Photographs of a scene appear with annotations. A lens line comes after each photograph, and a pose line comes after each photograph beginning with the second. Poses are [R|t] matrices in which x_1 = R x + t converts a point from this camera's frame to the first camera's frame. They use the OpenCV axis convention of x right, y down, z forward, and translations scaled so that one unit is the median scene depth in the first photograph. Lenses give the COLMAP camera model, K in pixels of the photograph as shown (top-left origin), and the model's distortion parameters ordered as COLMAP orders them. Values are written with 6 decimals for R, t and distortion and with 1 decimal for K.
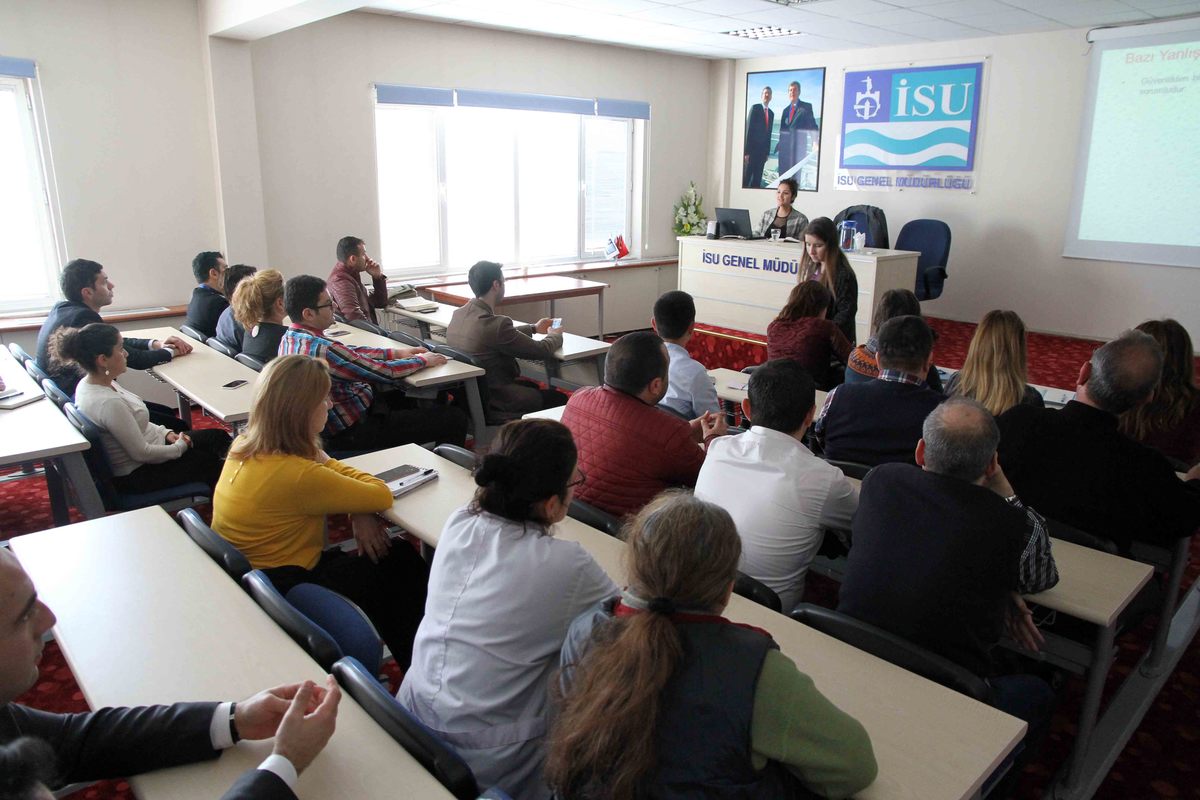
lens RADIAL K [[841.5, 0, 599.1], [0, 841.5, 405.6], [0, 0, 1]] dist [-0.064962, 0.049806]
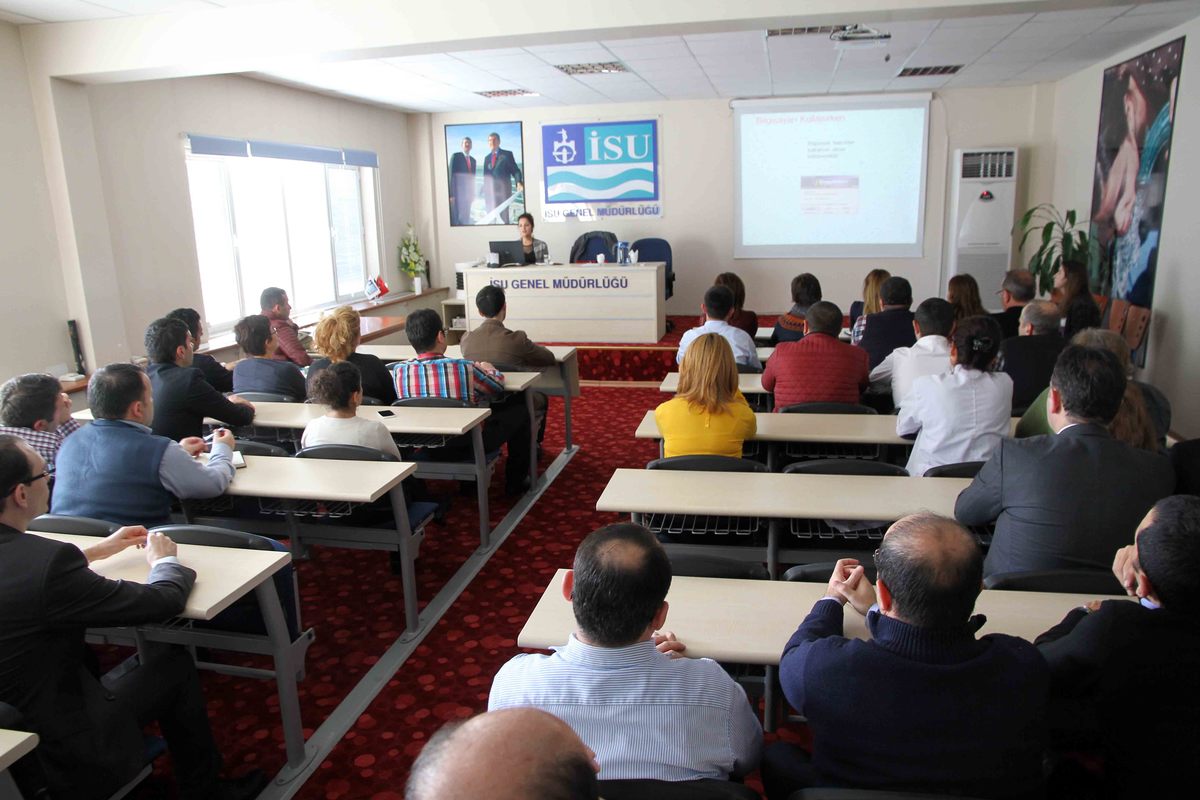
lens RADIAL K [[841.5, 0, 593.7], [0, 841.5, 396.2], [0, 0, 1]] dist [-0.064962, 0.049806]
pose [[0.817431, -0.162684, 0.552576, -0.384183], [0.197088, 0.980382, -0.002920, 0.002746], [-0.541260, 0.111293, 0.833457, -0.009694]]
